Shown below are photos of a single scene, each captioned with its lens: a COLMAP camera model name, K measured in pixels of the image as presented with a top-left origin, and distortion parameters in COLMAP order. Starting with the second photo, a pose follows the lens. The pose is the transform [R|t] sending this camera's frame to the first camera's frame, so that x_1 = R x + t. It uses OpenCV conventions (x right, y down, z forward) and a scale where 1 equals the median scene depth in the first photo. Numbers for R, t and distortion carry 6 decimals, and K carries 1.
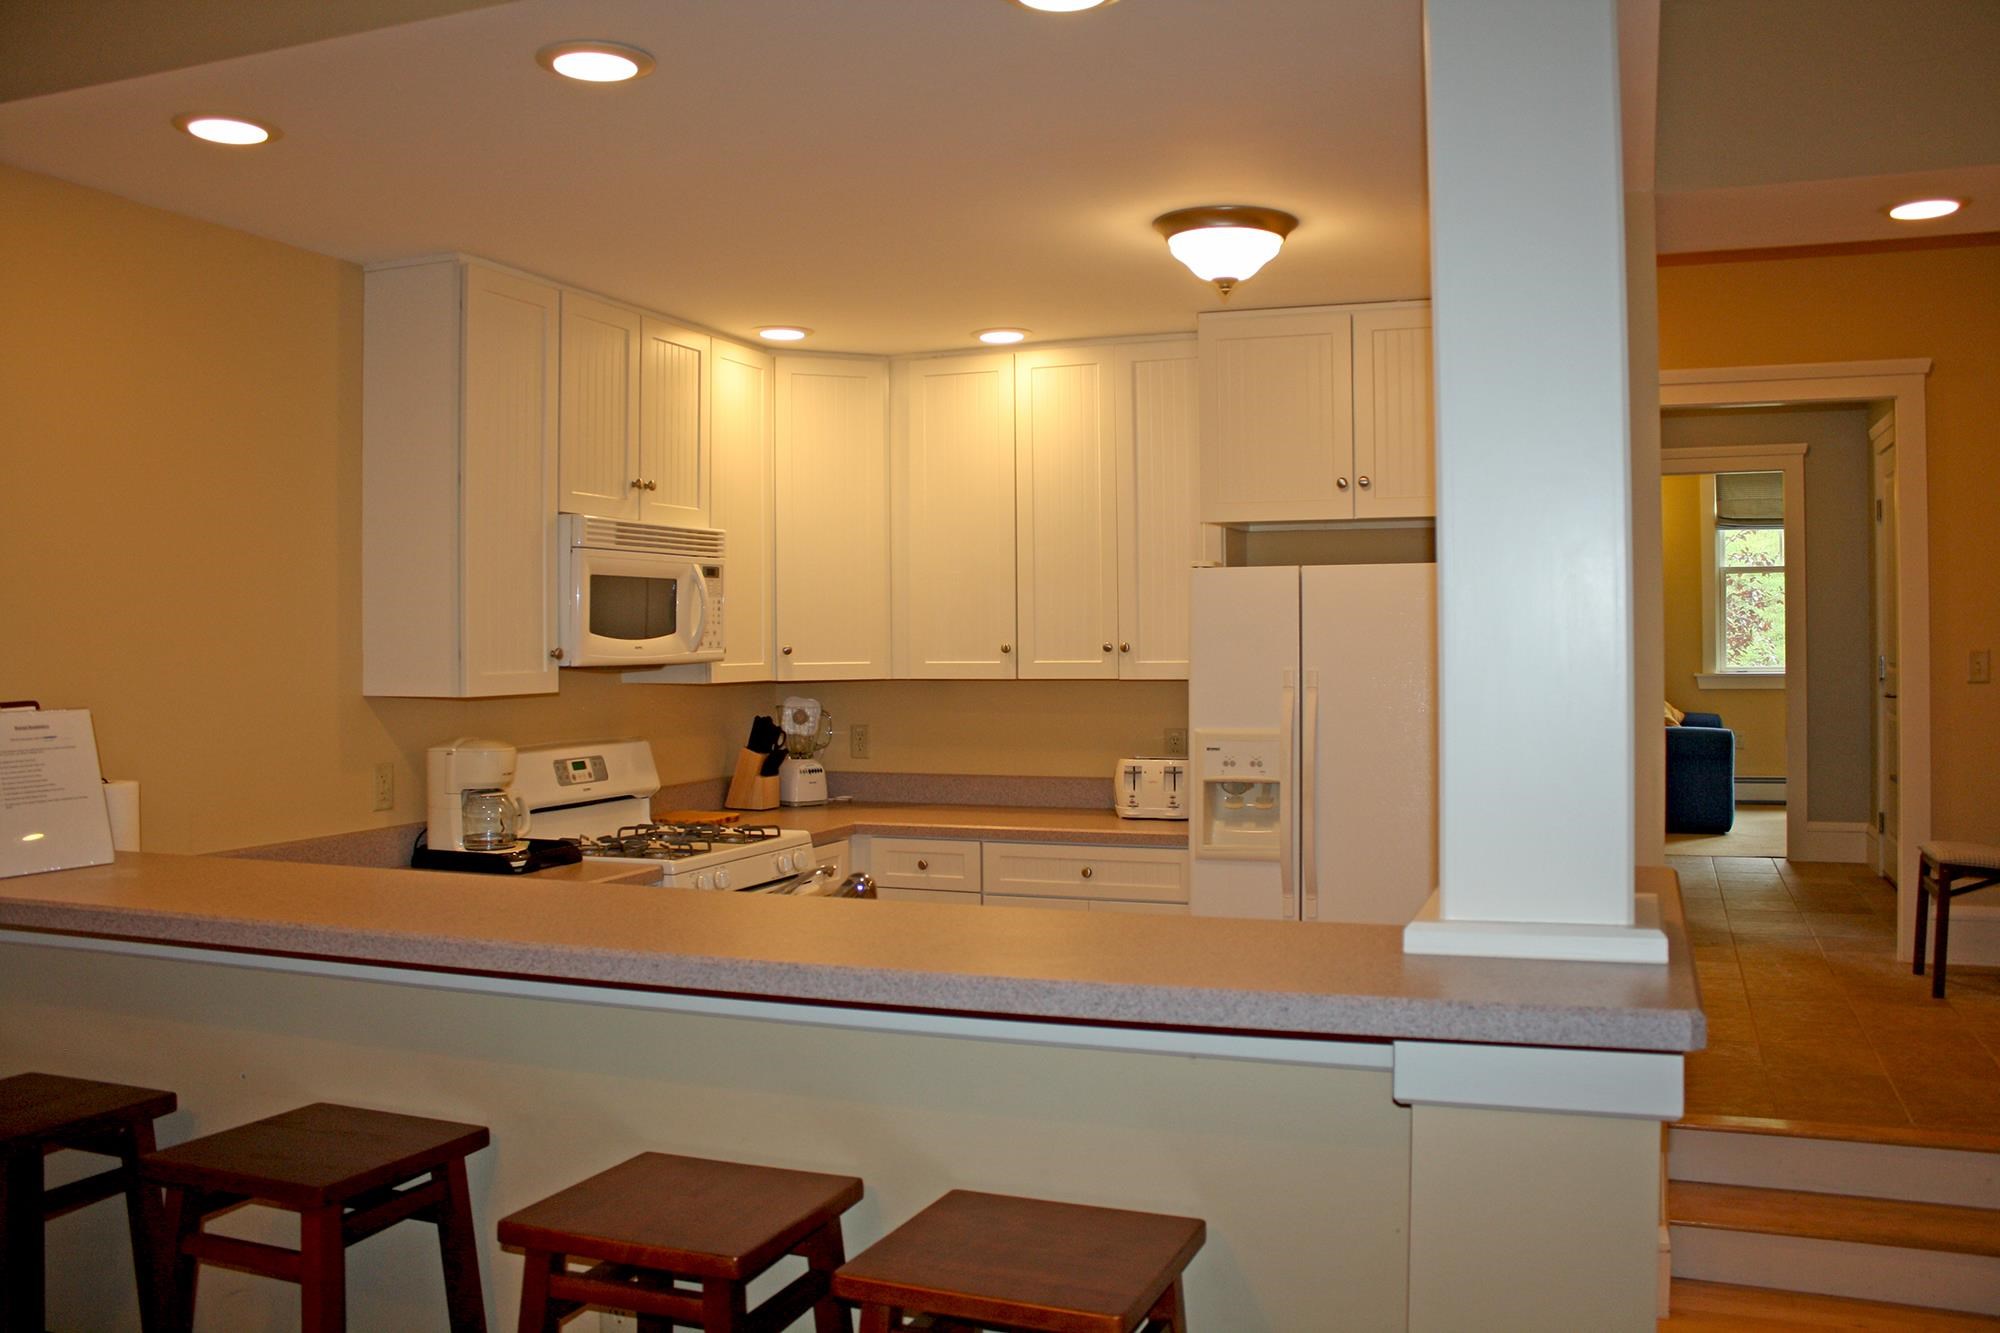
lens RADIAL K [[1695.6, 0, 1003.0], [0, 1695.6, 636.4], [0, 0, 1]] dist [-0.122716, 0.000341]
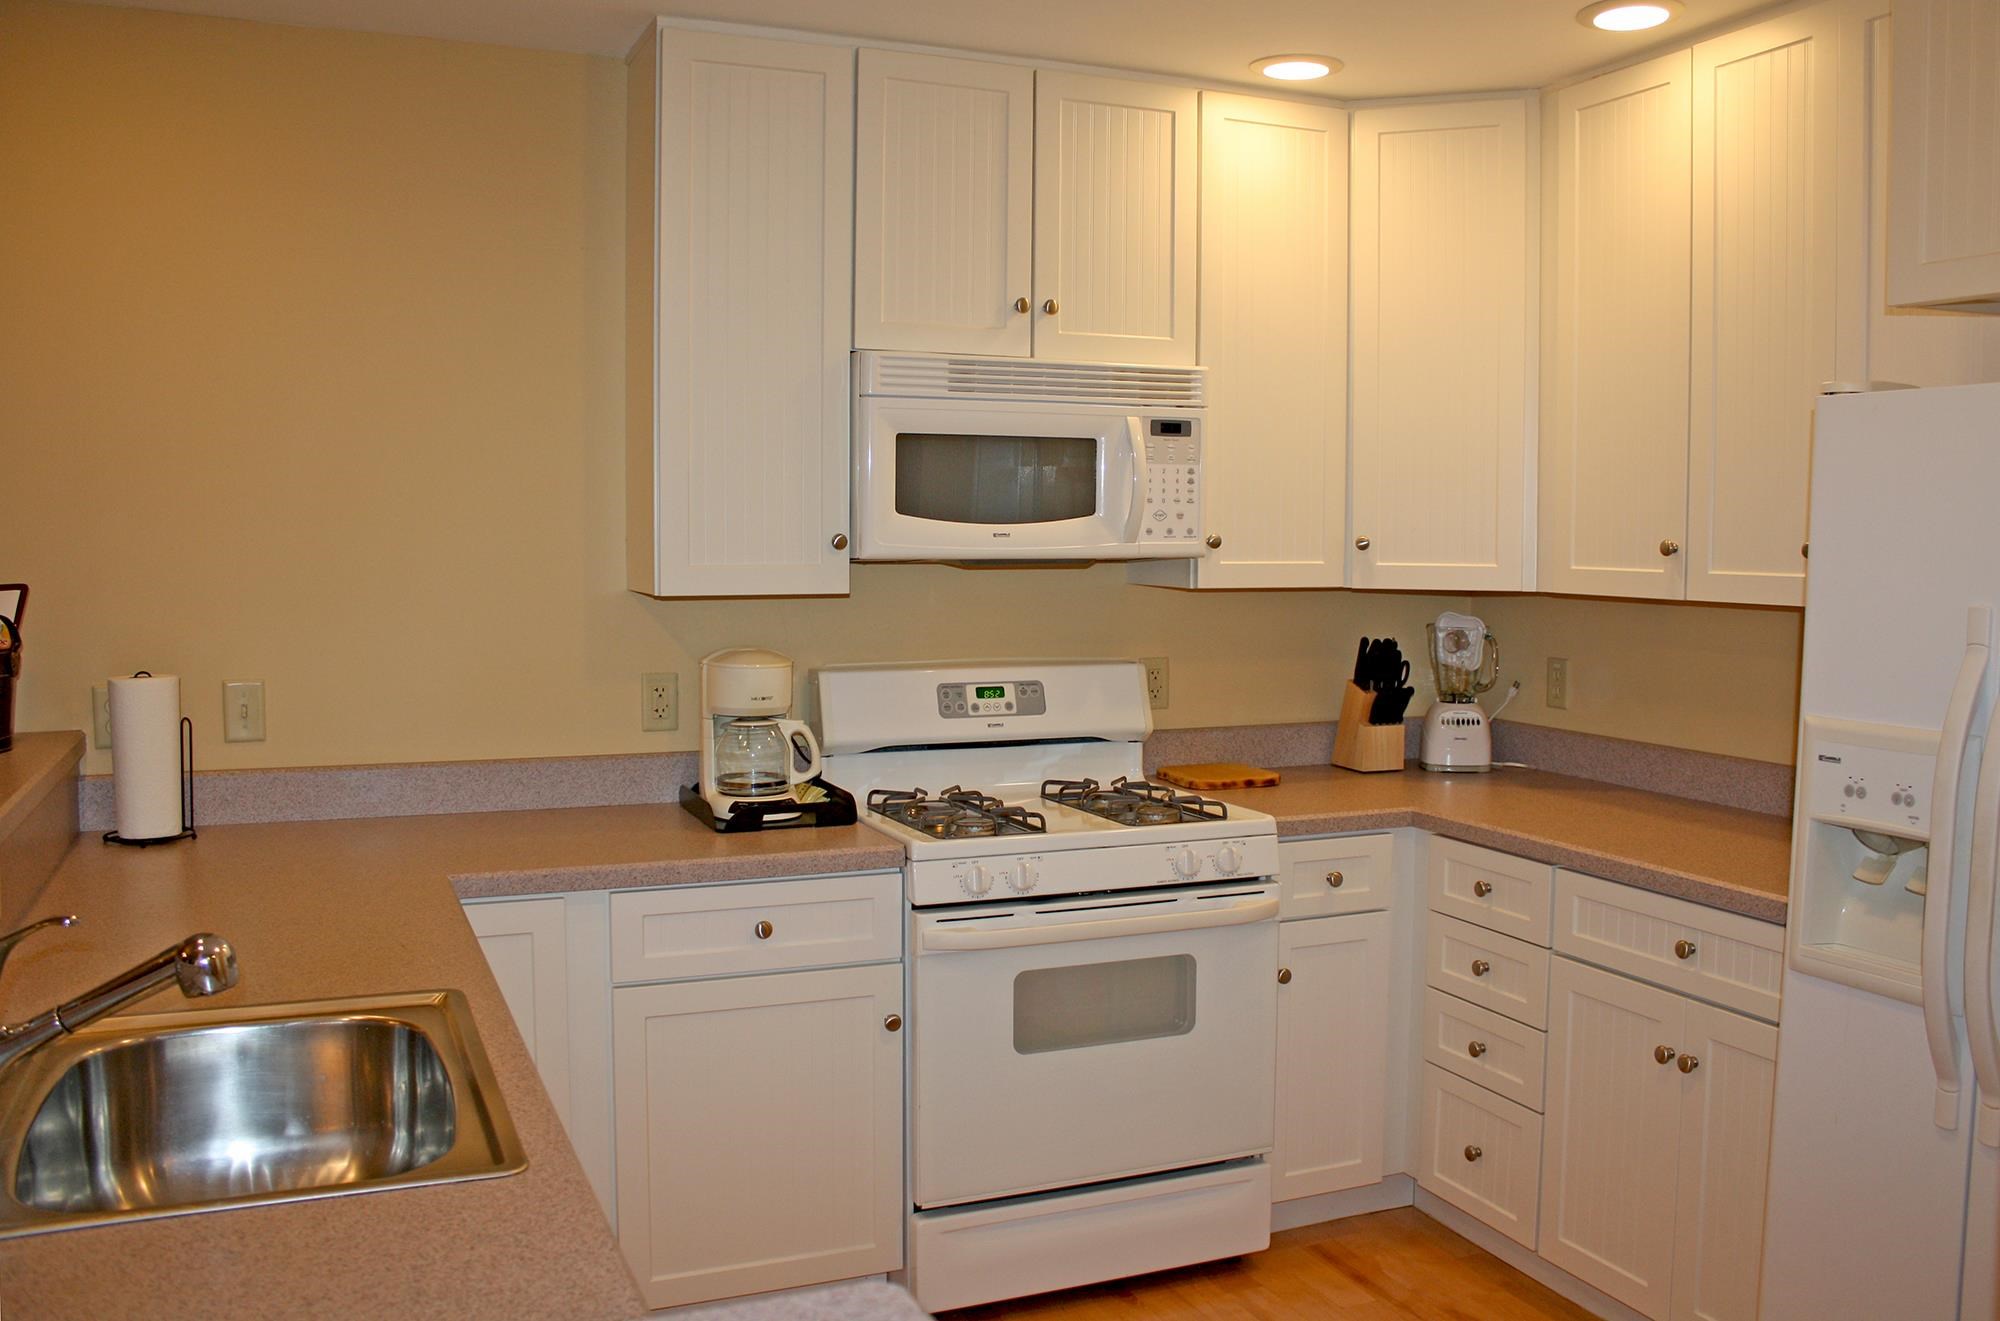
lens RADIAL K [[1655.6, 0, 1002.8], [0, 1655.6, 624.3], [0, 0, 1]] dist [-0.080002, 0.003614]
pose [[0.703285, 0.048150, -0.709276, 0.268158], [-0.008406, 0.998197, 0.059429, 0.002590], [0.710858, -0.035833, 0.702422, 0.476534]]
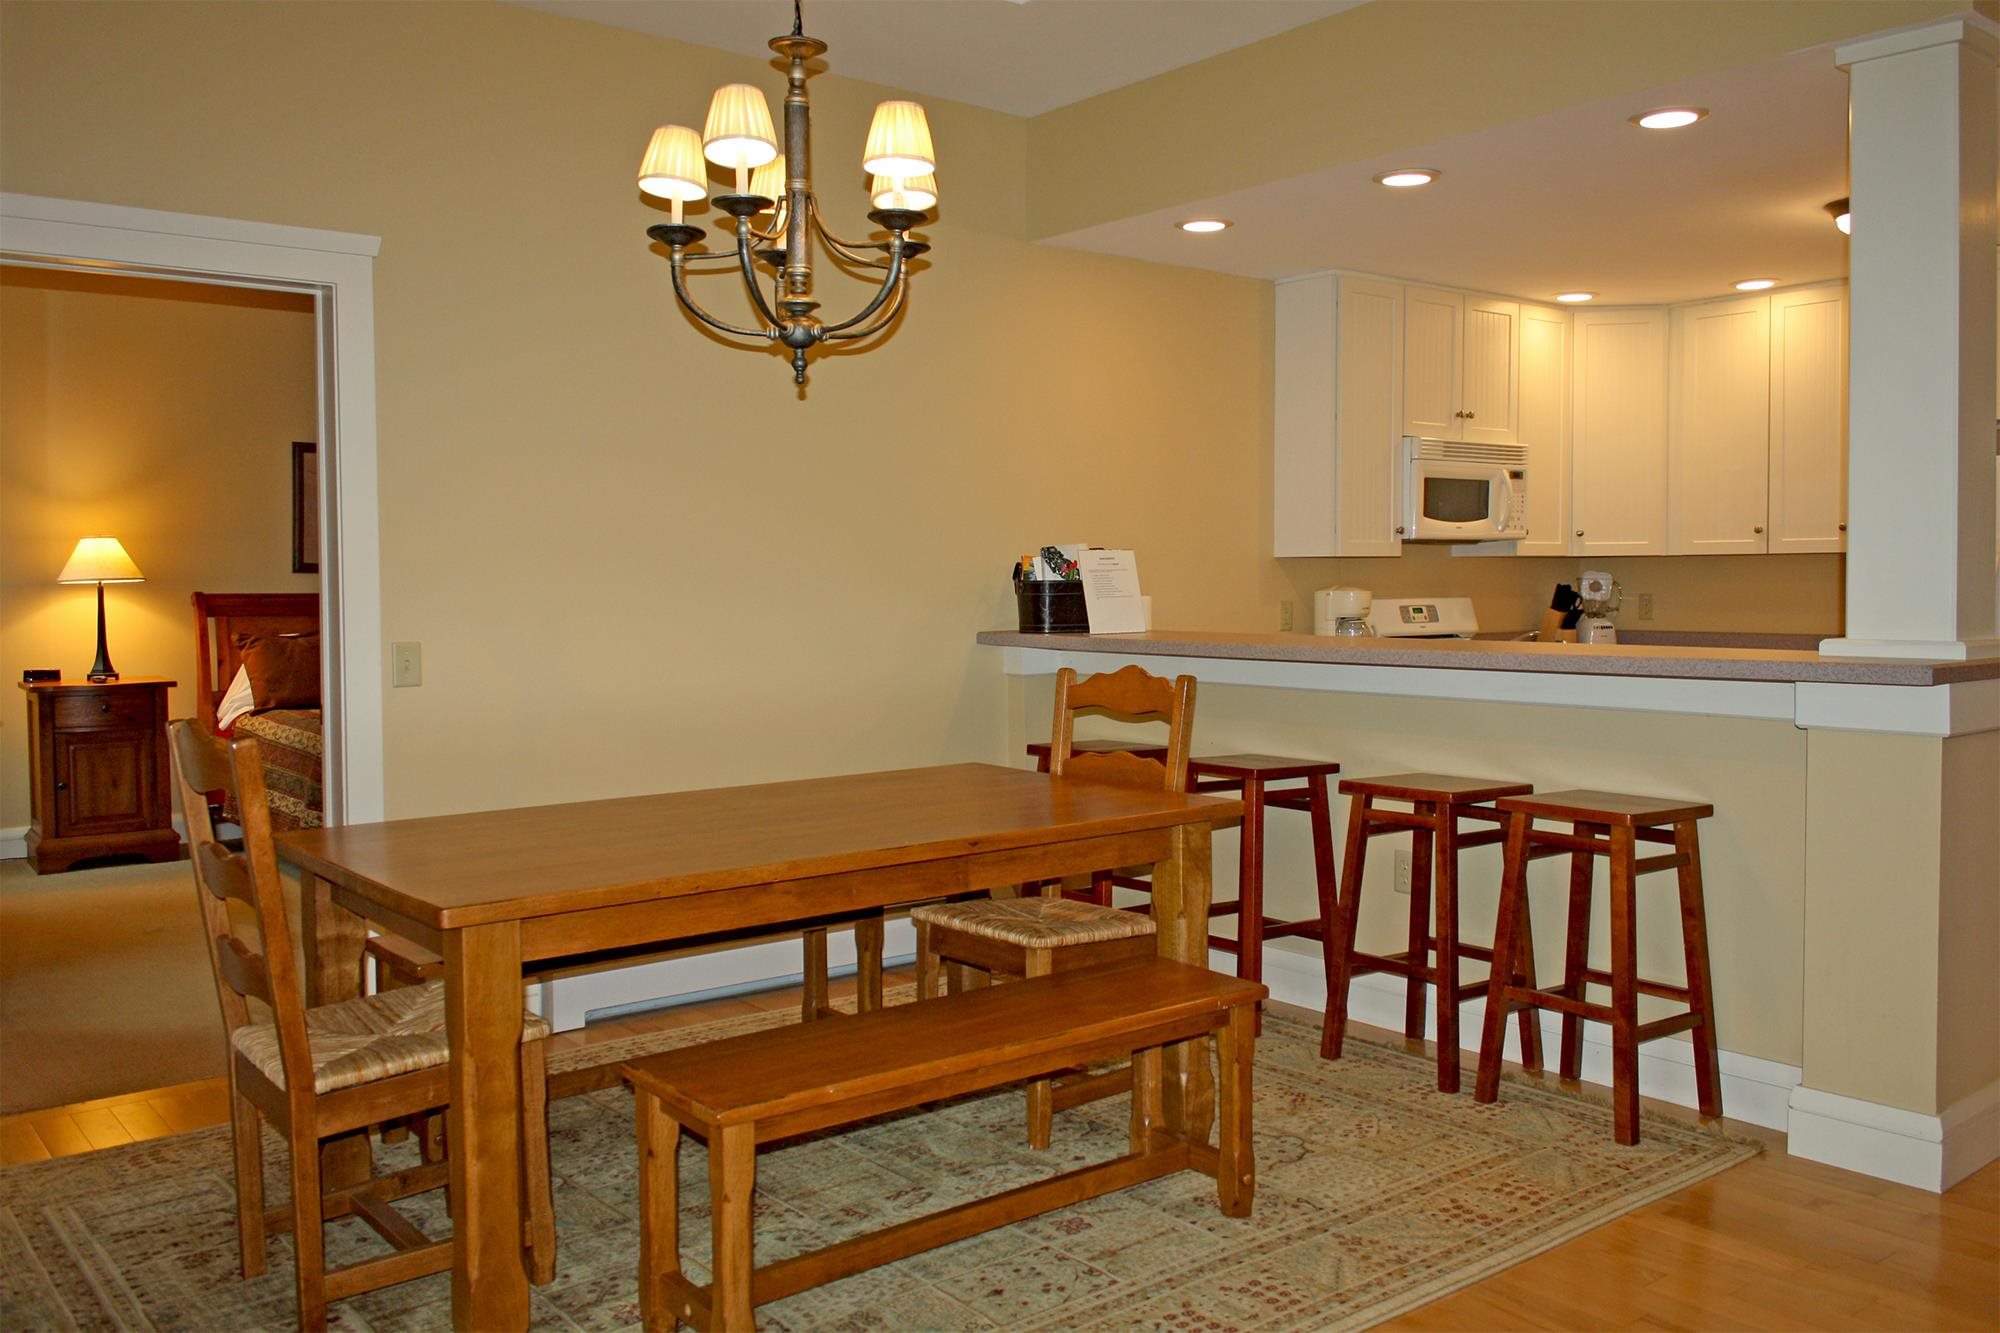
lens RADIAL K [[1667.5, 0, 944.2], [0, 1667.5, 657.5], [0, 0, 1]] dist [-0.004070, -0.003757]
pose [[0.850881, 0.026817, -0.524674, 0.154595], [0.002750, 0.998455, 0.055493, 0.035384], [0.525351, -0.048661, 0.849493, -0.436111]]
